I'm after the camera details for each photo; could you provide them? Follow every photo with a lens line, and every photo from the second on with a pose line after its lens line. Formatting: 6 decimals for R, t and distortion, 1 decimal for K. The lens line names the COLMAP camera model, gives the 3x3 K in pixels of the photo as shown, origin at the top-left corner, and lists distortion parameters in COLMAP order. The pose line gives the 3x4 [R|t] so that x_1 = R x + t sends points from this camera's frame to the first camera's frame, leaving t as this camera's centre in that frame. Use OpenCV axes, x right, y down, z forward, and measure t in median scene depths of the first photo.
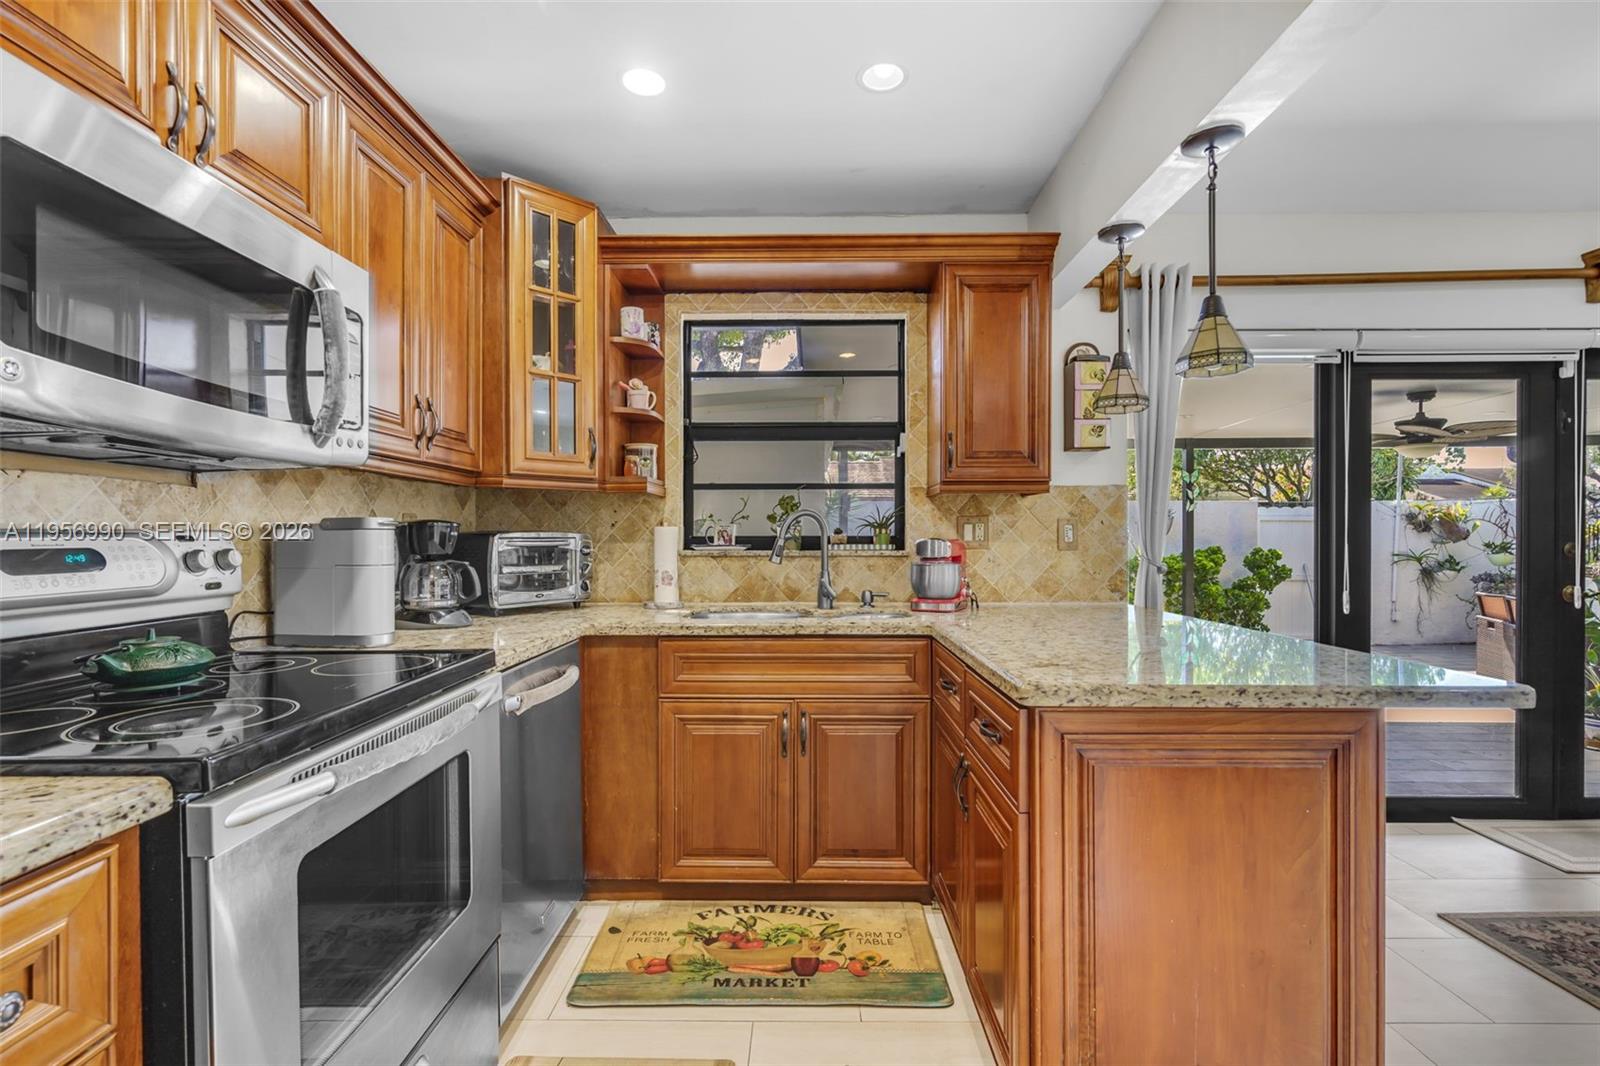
lens RADIAL K [[736.3, 0, 825.4], [0, 736.3, 541.6], [0, 0, 1]] dist [0.003993, 0.000910]
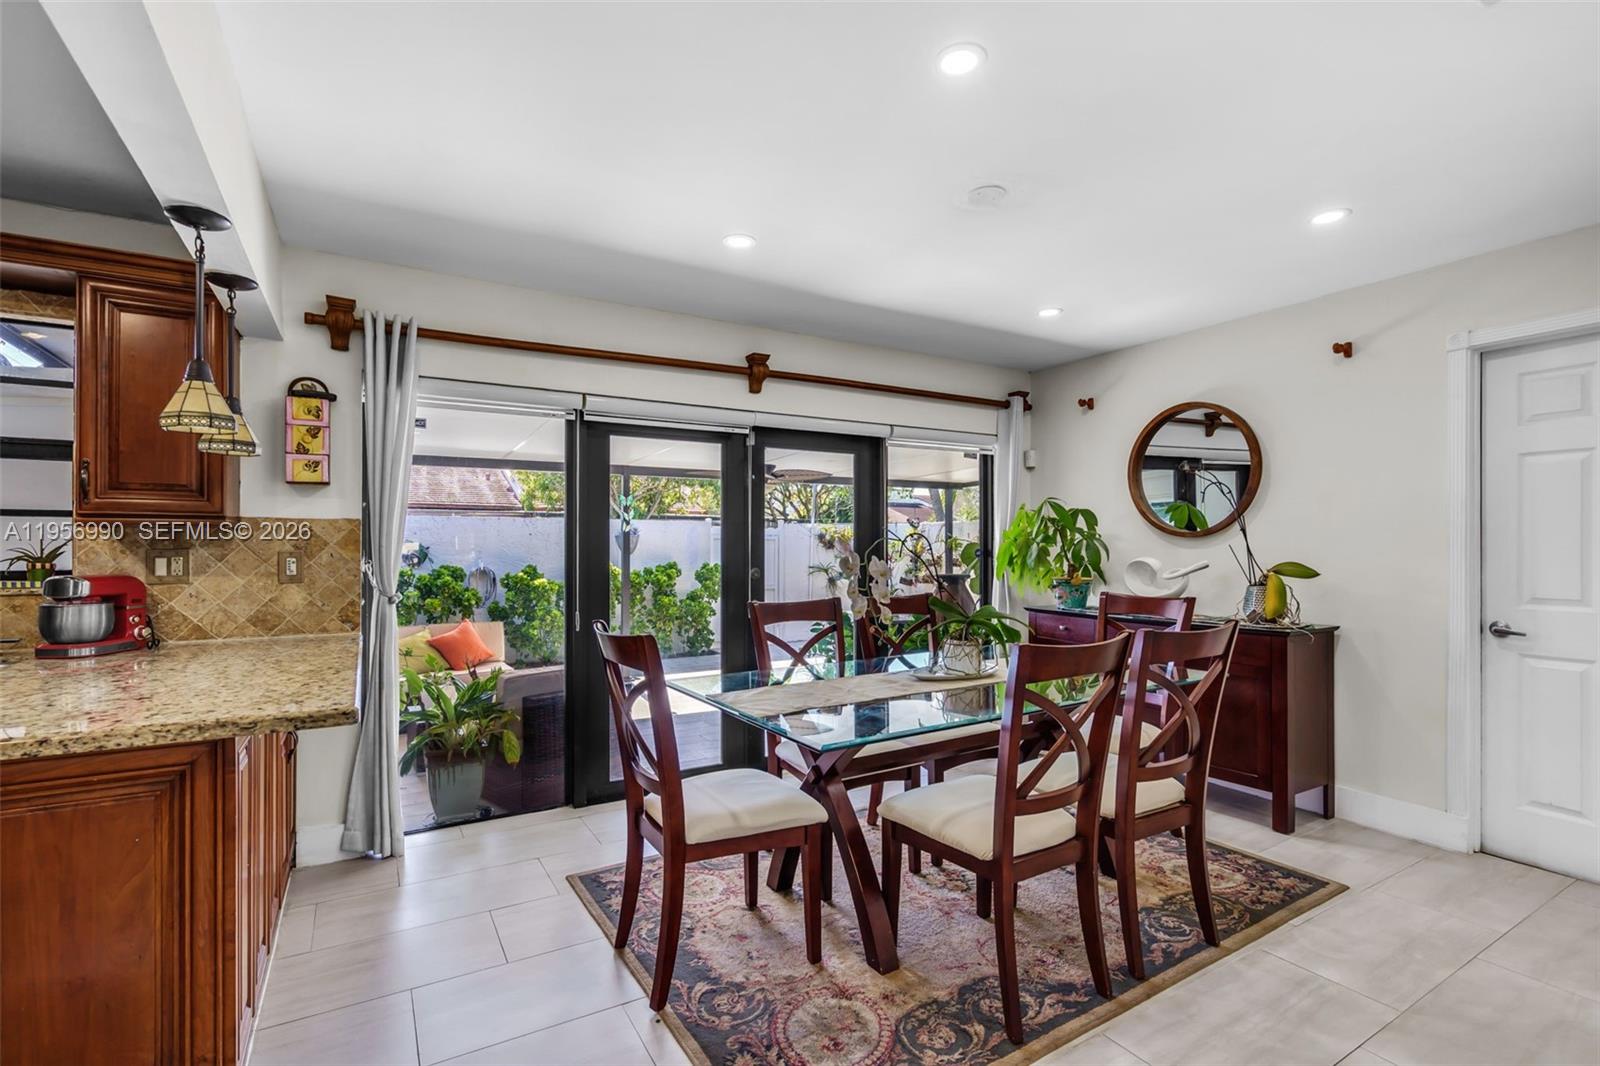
lens RADIAL K [[736.3, 0, 811.5], [0, 736.3, 545.0], [0, 0, 1]] dist [0.003993, 0.000910]
pose [[0.866704, 0.002126, 0.498817, 0.441188], [0.001241, 0.999979, -0.006420, -0.032693], [-0.498820, 0.006184, 0.866683, -0.218153]]
